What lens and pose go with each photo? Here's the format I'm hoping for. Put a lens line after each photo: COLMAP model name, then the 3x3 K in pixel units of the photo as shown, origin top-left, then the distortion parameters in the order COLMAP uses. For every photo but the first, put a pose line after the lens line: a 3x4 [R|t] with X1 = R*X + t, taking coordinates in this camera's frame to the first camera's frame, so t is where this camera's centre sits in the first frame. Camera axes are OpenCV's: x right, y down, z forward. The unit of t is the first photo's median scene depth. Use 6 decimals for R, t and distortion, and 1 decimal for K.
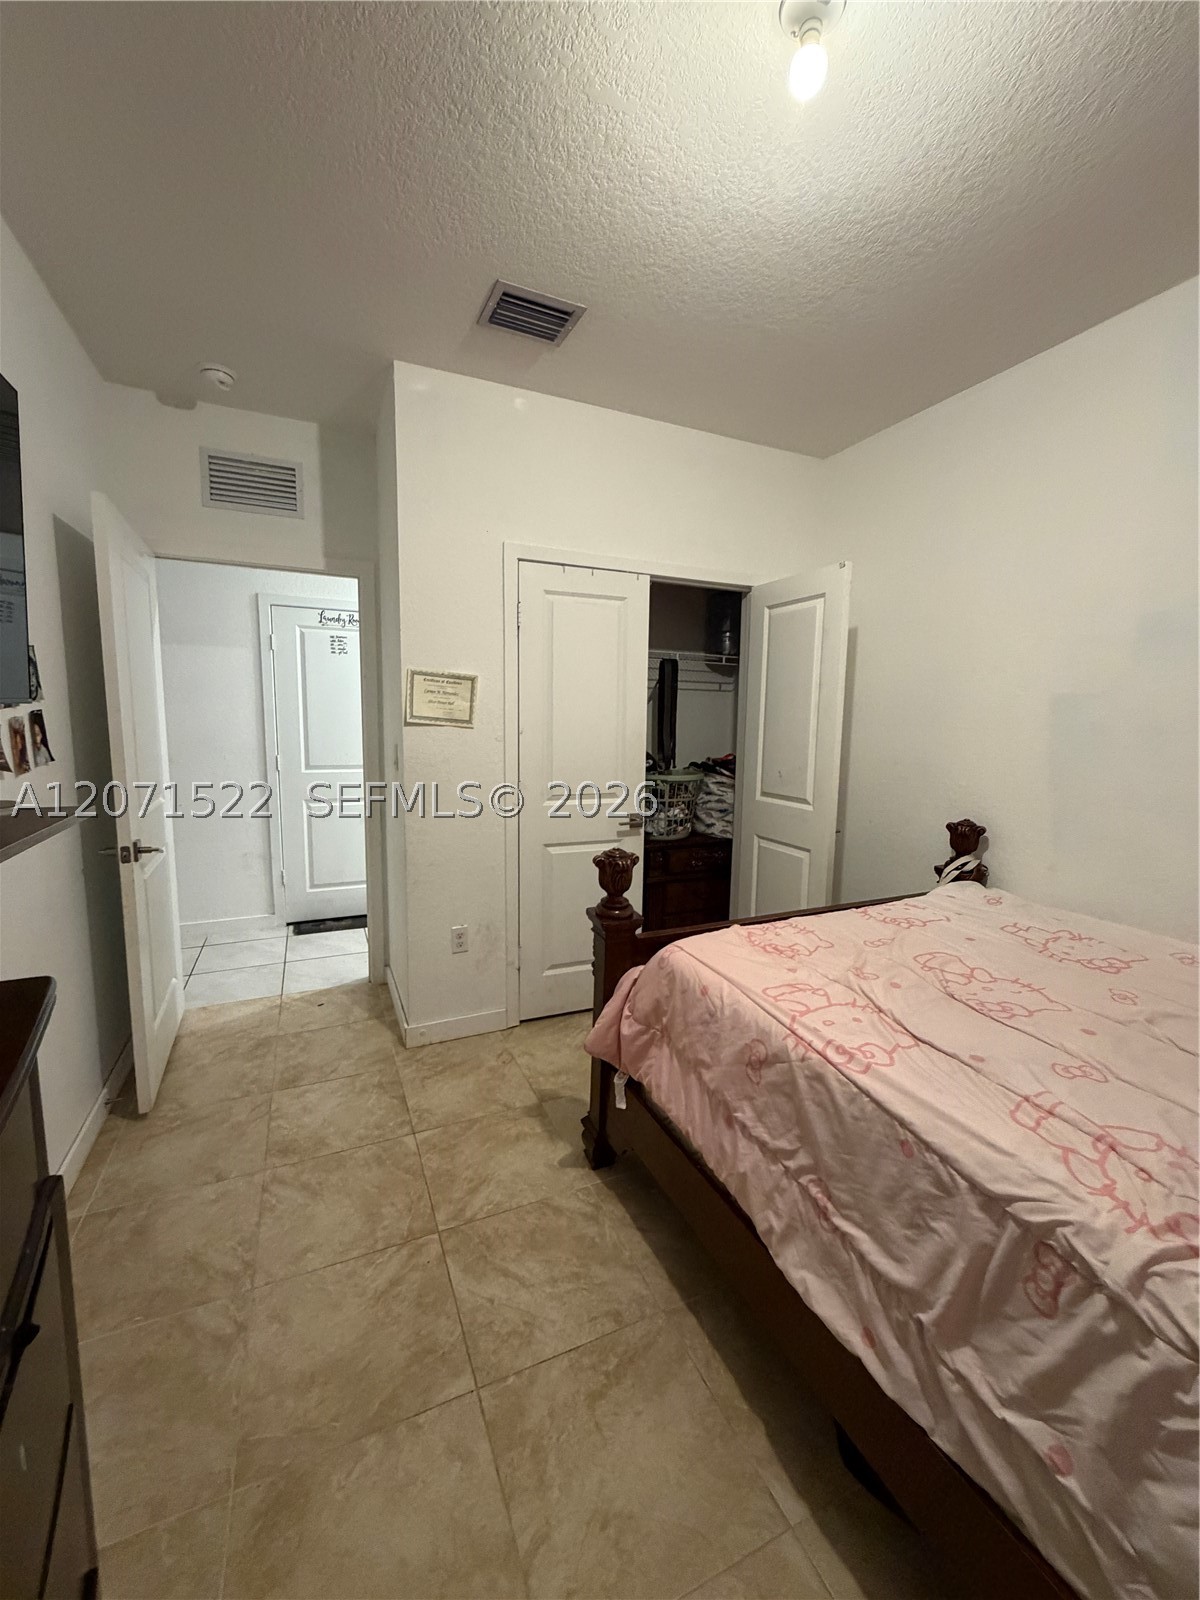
lens RADIAL K [[642.1, 0, 598.9], [0, 642.1, 793.3], [0, 0, 1]] dist [0.001106, 0.000142]
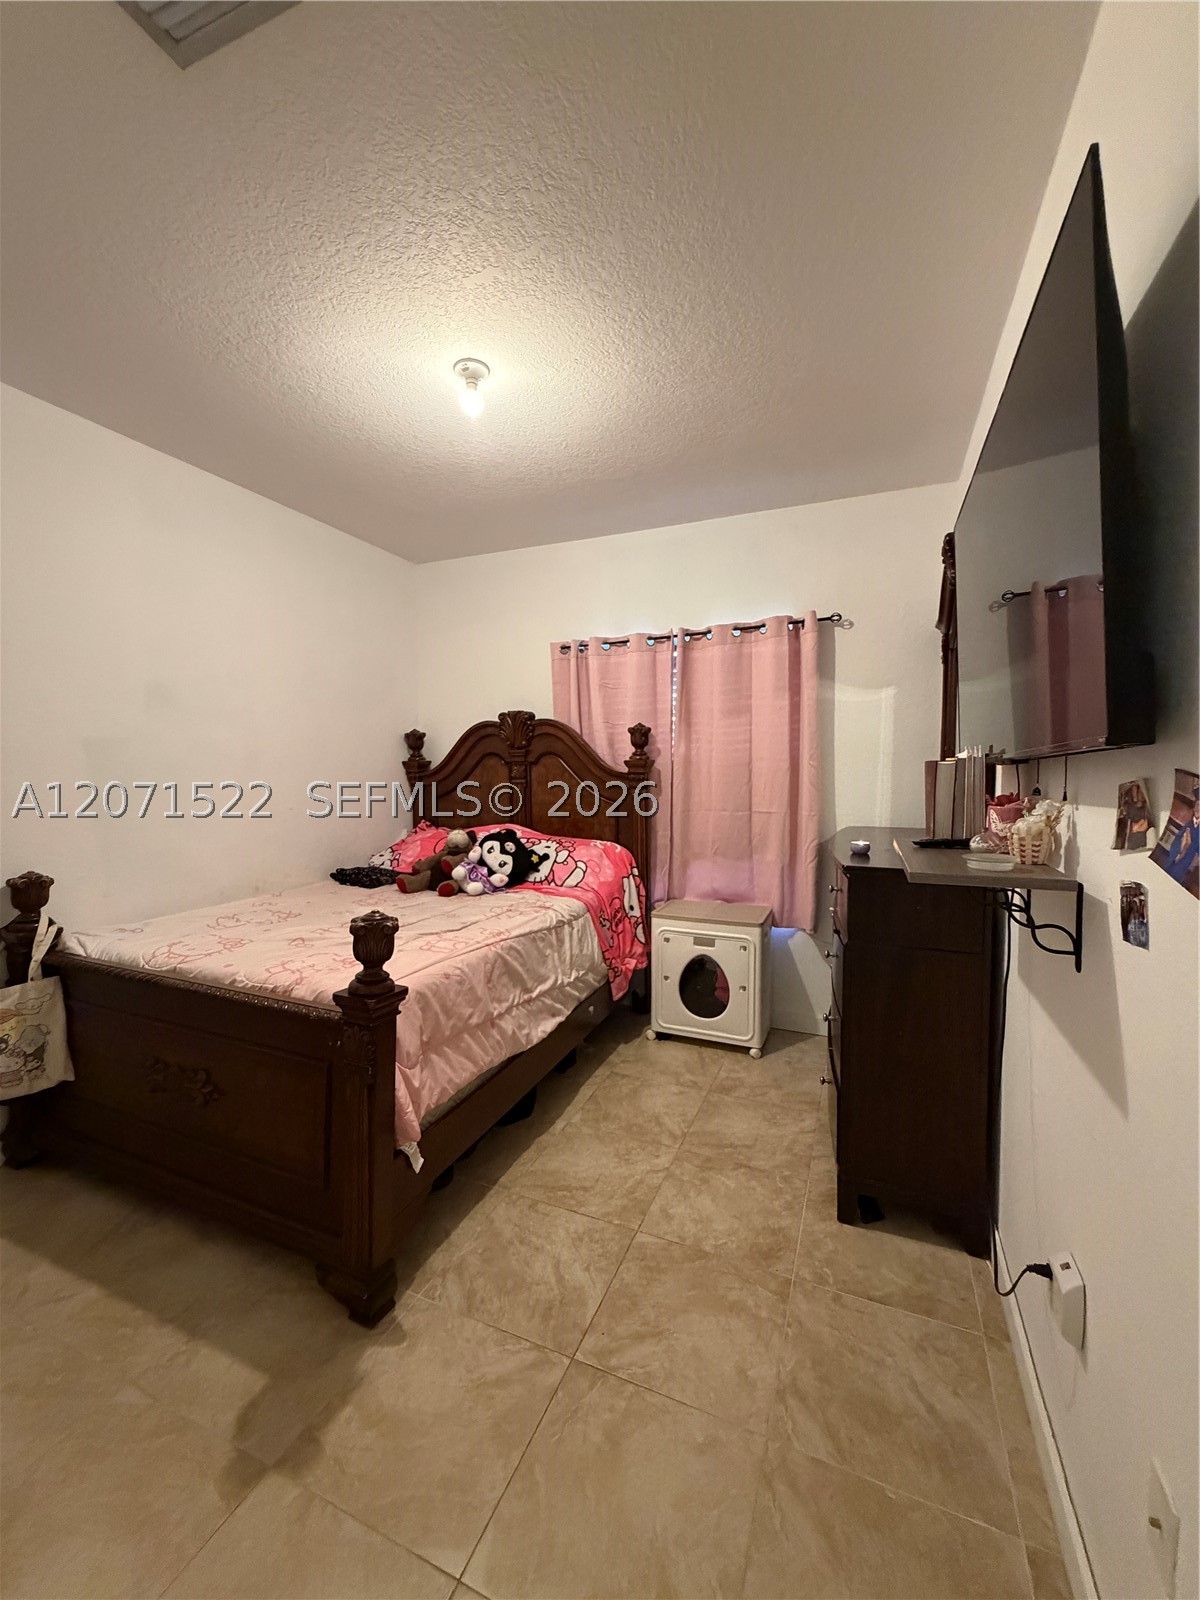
lens RADIAL K [[642.1, 0, 601.2], [0, 642.1, 794.5], [0, 0, 1]] dist [0.001106, 0.000142]
pose [[-0.681266, -0.040246, 0.730929, -0.996752], [0.082712, 0.987861, 0.131485, -0.196048], [-0.727348, 0.150033, -0.669668, 1.635013]]
